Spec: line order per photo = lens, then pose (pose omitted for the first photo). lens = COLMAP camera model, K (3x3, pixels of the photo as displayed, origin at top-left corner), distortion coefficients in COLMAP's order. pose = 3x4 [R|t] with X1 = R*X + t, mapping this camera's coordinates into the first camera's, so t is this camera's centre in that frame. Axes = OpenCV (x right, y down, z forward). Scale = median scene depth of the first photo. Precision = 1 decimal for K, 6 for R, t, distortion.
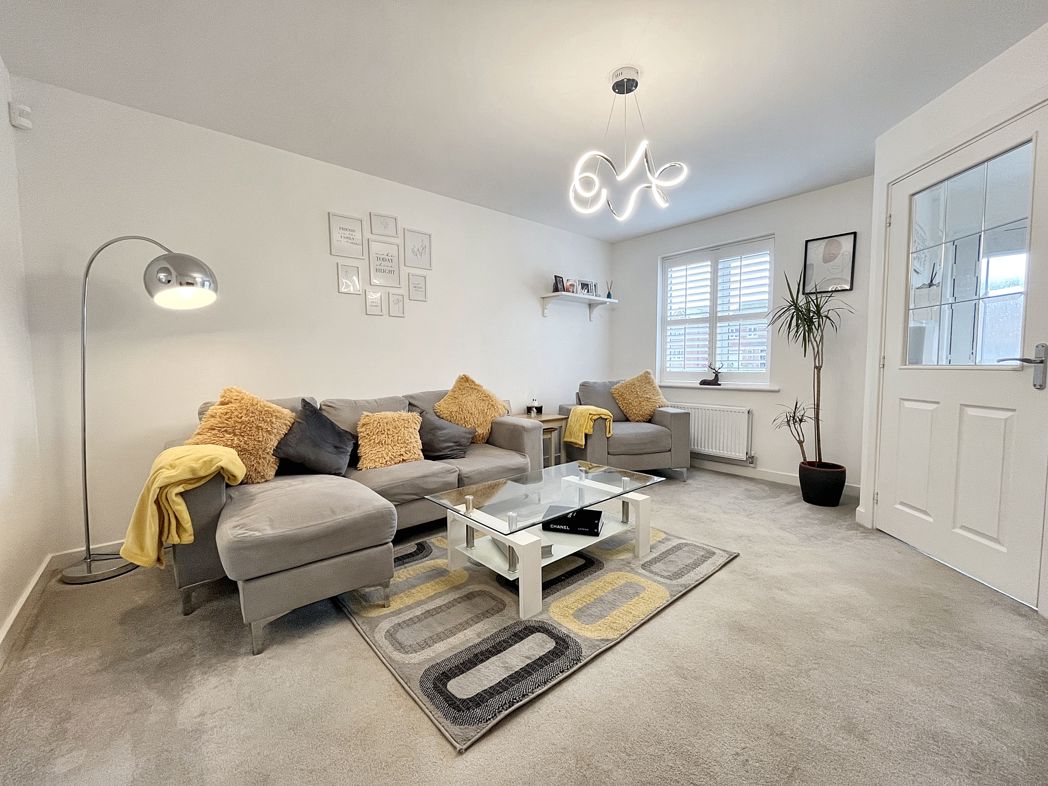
lens RADIAL K [[427.5, 0, 523.1], [0, 427.5, 392.0], [0, 0, 1]] dist [0.000012, 0.000234]
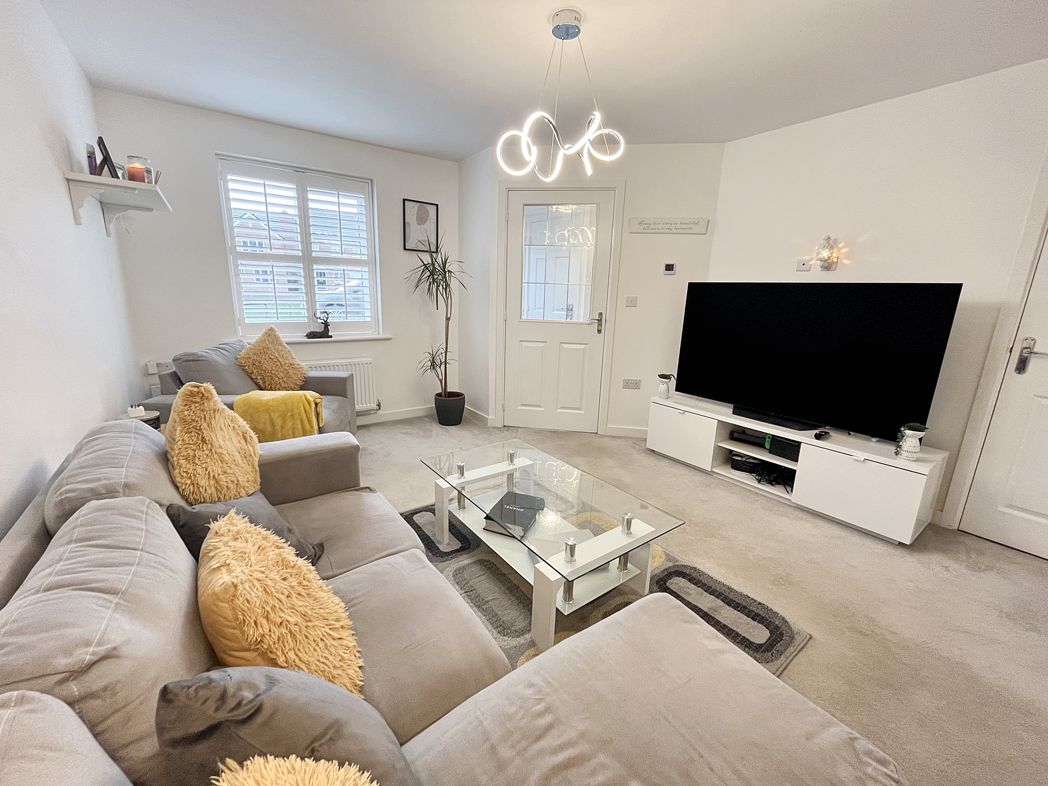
lens RADIAL K [[414.0, 0, 521.4], [0, 414.0, 405.1], [0, 0, 1]] dist [-0.037353, 0.000004]
pose [[0.091779, -0.260322, 0.961150, -0.448180], [0.033232, 0.965487, 0.258324, -0.104326], [-0.995225, 0.008233, 0.097263, 0.610980]]
